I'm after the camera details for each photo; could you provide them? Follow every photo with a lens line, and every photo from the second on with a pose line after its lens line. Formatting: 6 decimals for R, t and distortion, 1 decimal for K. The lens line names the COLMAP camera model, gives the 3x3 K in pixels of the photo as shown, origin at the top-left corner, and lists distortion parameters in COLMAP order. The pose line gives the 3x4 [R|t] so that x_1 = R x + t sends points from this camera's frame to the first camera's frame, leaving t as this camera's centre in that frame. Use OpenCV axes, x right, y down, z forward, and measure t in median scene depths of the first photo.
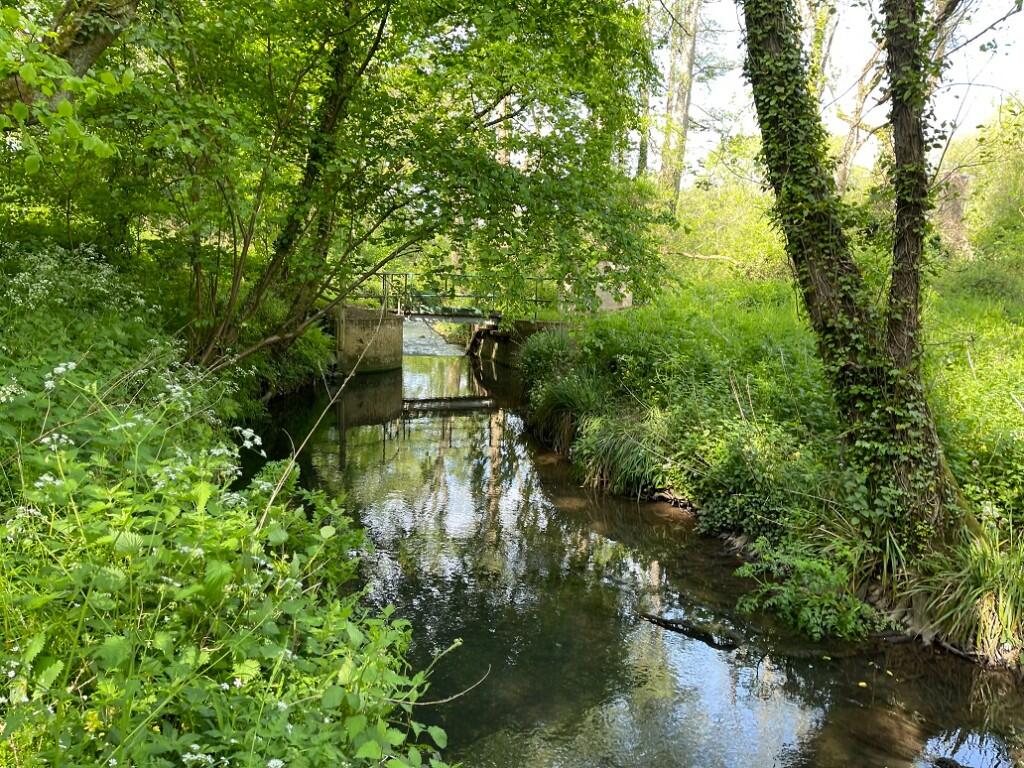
lens RADIAL K [[744.1, 0, 512.0], [0, 744.1, 384.0], [0, 0, 1]] dist [0.068174, -0.099856]
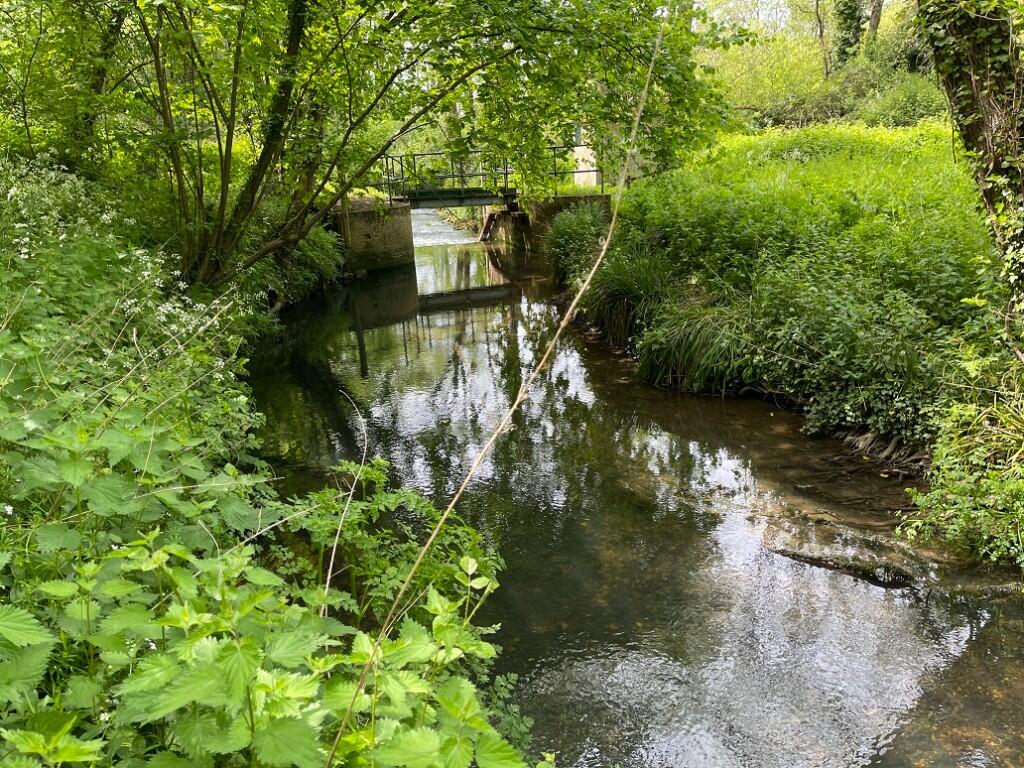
lens RADIAL K [[678.5, 0, 512.0], [0, 678.5, 384.0], [0, 0, 1]] dist [0.003739, 0.002012]
pose [[0.996246, -0.085992, 0.009988, -0.057512], [0.082917, 0.980995, 0.175425, -0.012921], [-0.024883, -0.173938, 0.984442, 0.161012]]
